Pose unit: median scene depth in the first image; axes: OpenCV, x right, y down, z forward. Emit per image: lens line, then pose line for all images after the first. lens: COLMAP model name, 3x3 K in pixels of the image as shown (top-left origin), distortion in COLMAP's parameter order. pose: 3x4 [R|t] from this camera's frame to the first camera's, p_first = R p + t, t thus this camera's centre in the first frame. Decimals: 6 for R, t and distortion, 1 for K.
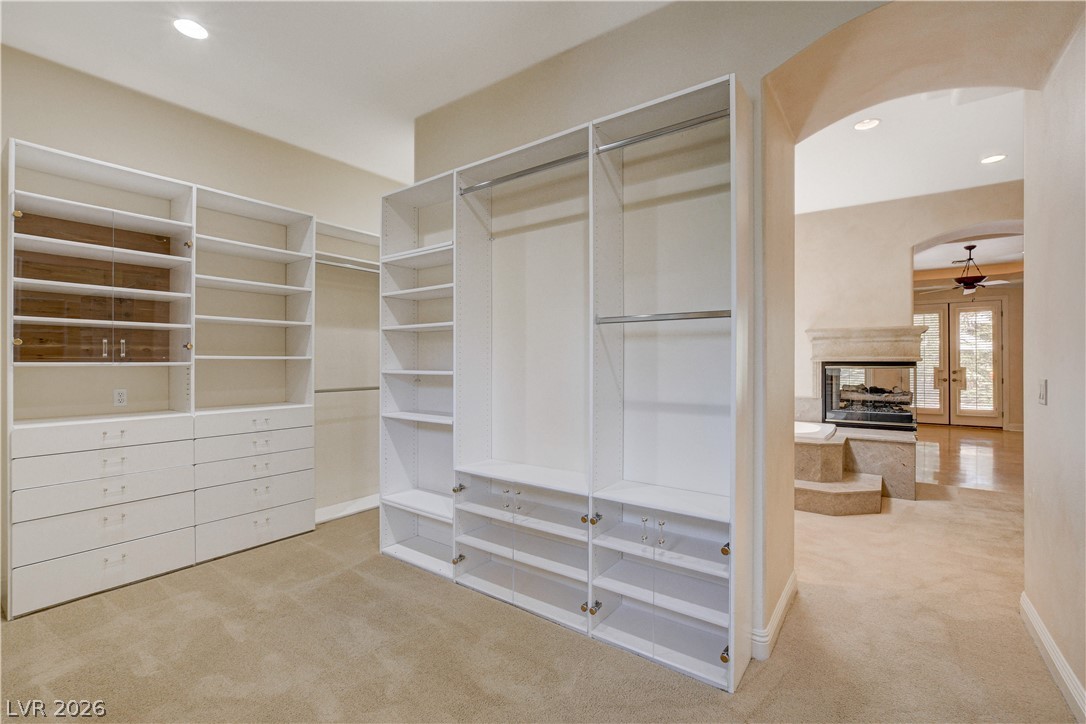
lens RADIAL K [[475.6, 0, 539.1], [0, 475.6, 361.7], [0, 0, 1]] dist [-0.011466, 0.000112]
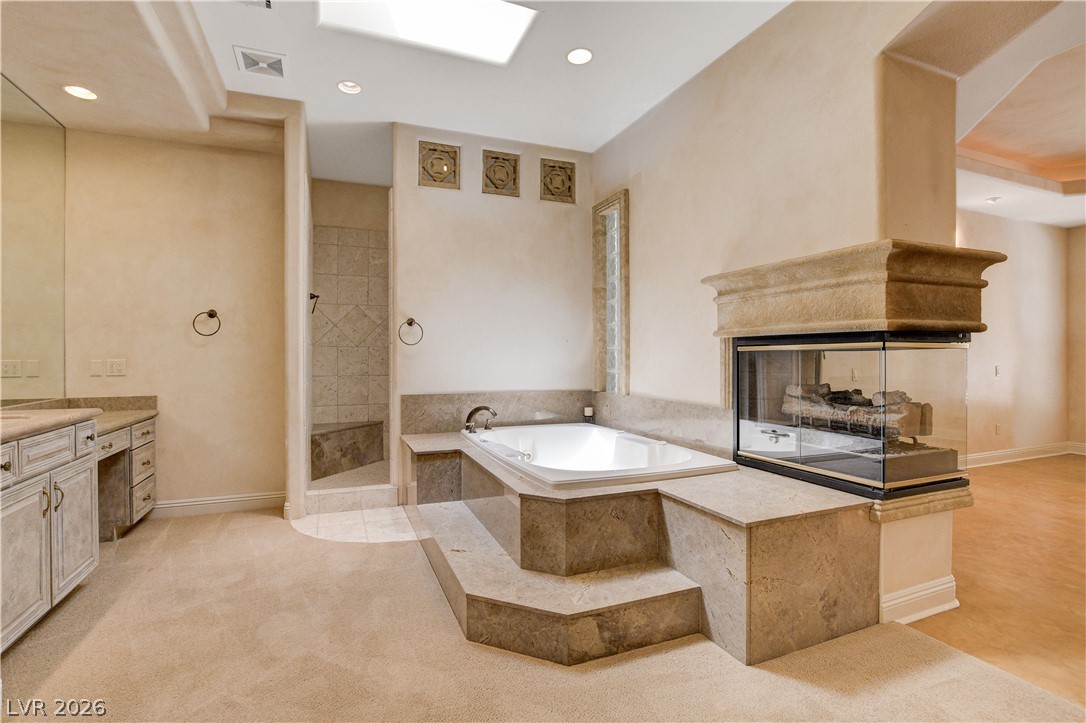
lens RADIAL K [[475.6, 0, 543.3], [0, 475.6, 358.6], [0, 0, 1]] dist [-0.011466, 0.000112]
pose [[0.846290, 0.003741, -0.532709, 0.735962], [0.002380, 0.999939, 0.010803, 0.017543], [0.532717, -0.010410, 0.846230, 0.476988]]
